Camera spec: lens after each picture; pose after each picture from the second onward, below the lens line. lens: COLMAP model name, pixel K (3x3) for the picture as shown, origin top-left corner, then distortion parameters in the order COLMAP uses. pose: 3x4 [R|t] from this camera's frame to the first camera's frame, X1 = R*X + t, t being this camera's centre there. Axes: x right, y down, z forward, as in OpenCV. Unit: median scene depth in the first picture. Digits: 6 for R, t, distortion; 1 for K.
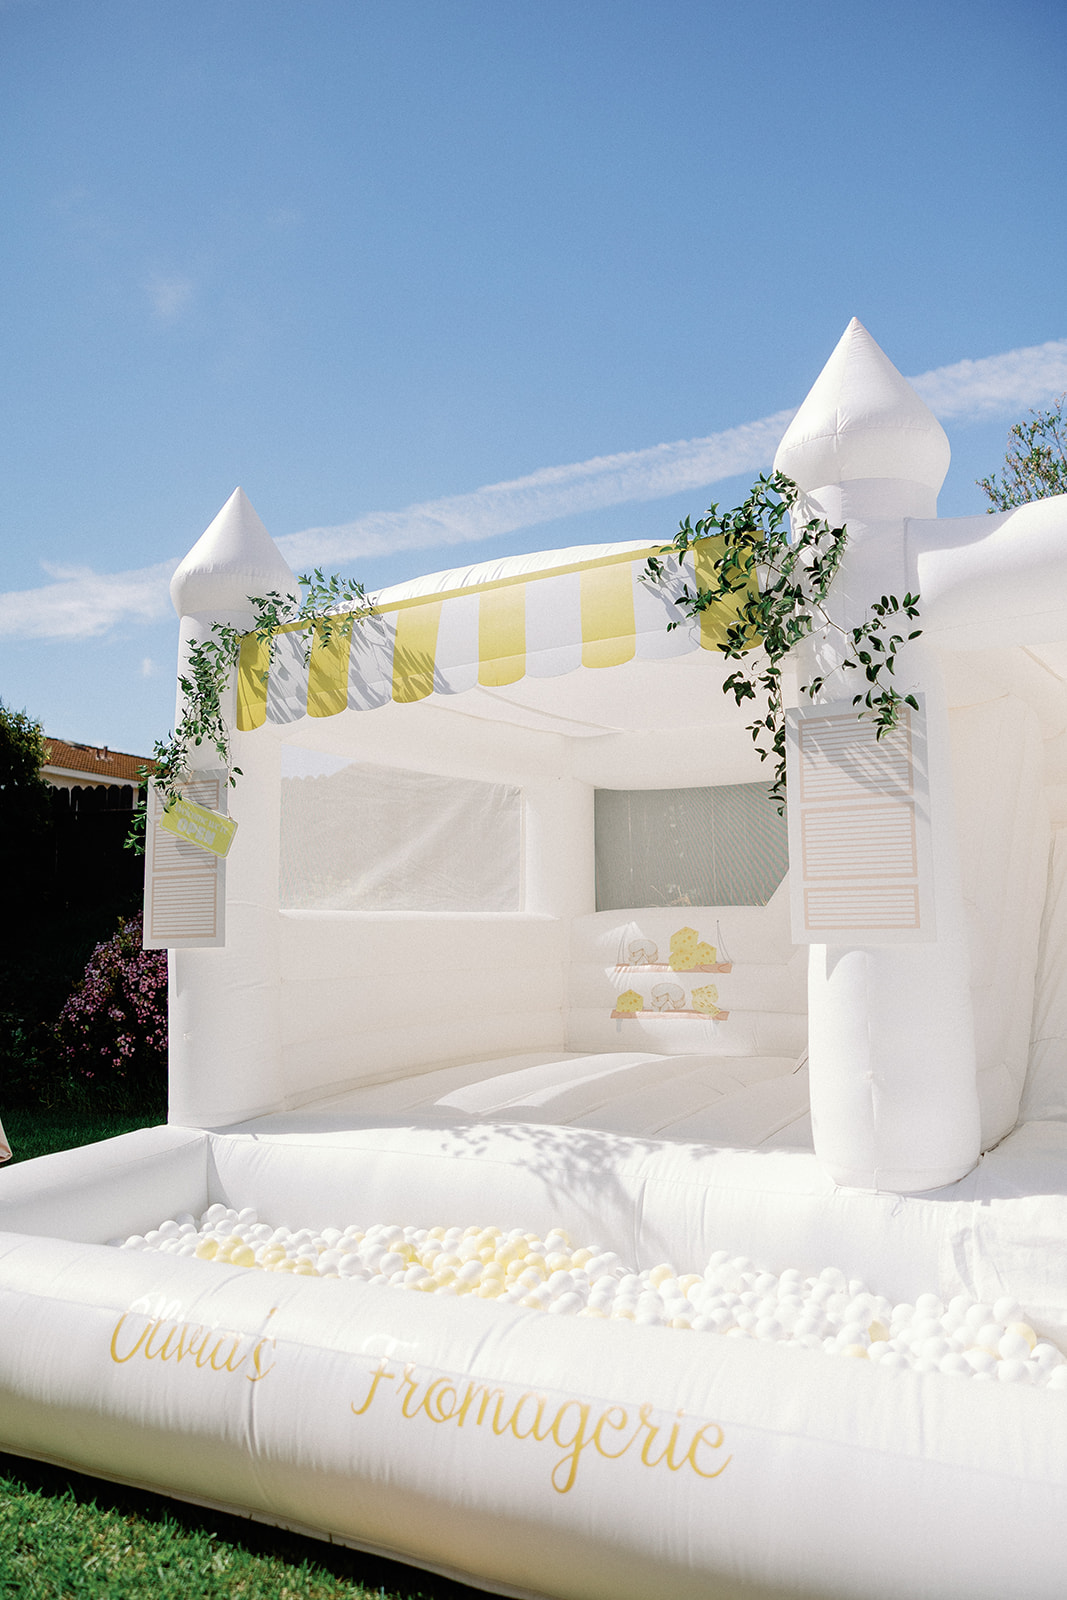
lens RADIAL K [[1265.3, 0, 533.5], [0, 1265.3, 800.0], [0, 0, 1]] dist [-0.013023, 0.008857]
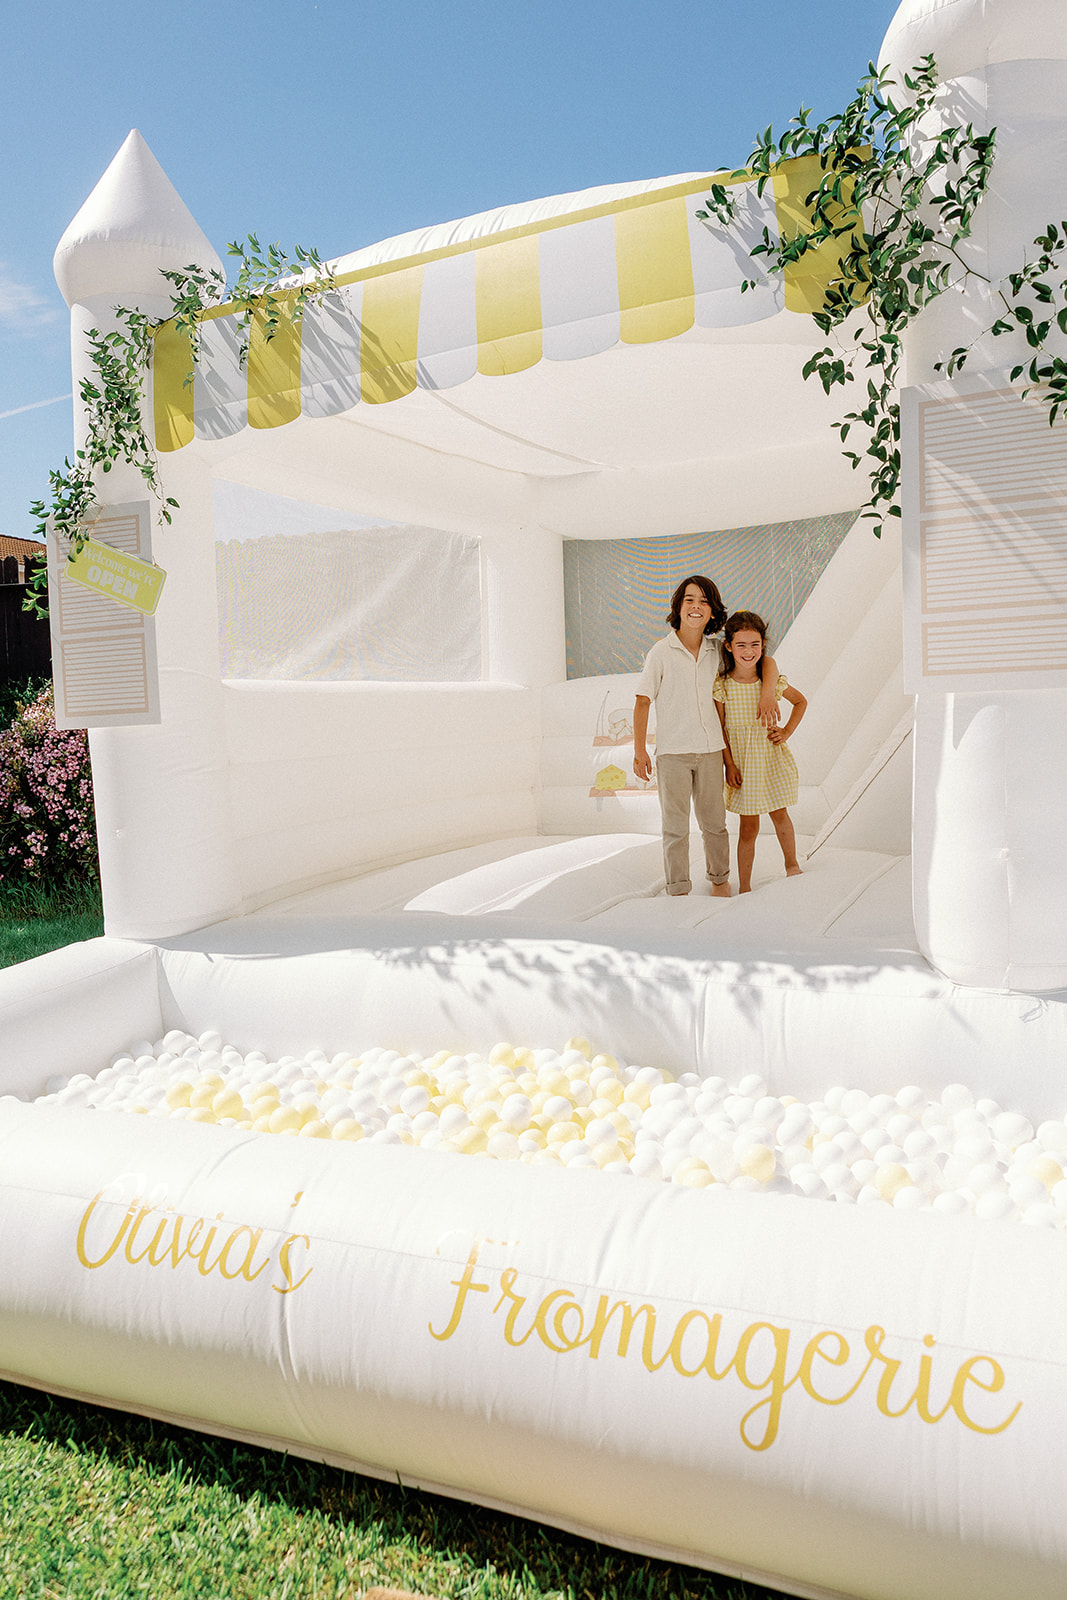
lens RADIAL K [[1265.3, 0, 533.5], [0, 1265.3, 800.0], [0, 0, 1]] dist [-0.013023, 0.008857]
pose [[0.996713, -0.030784, 0.074939, -0.084194], [0.017553, 0.985079, 0.171207, 0.035905], [-0.079092, -0.169329, 0.982381, 0.213786]]
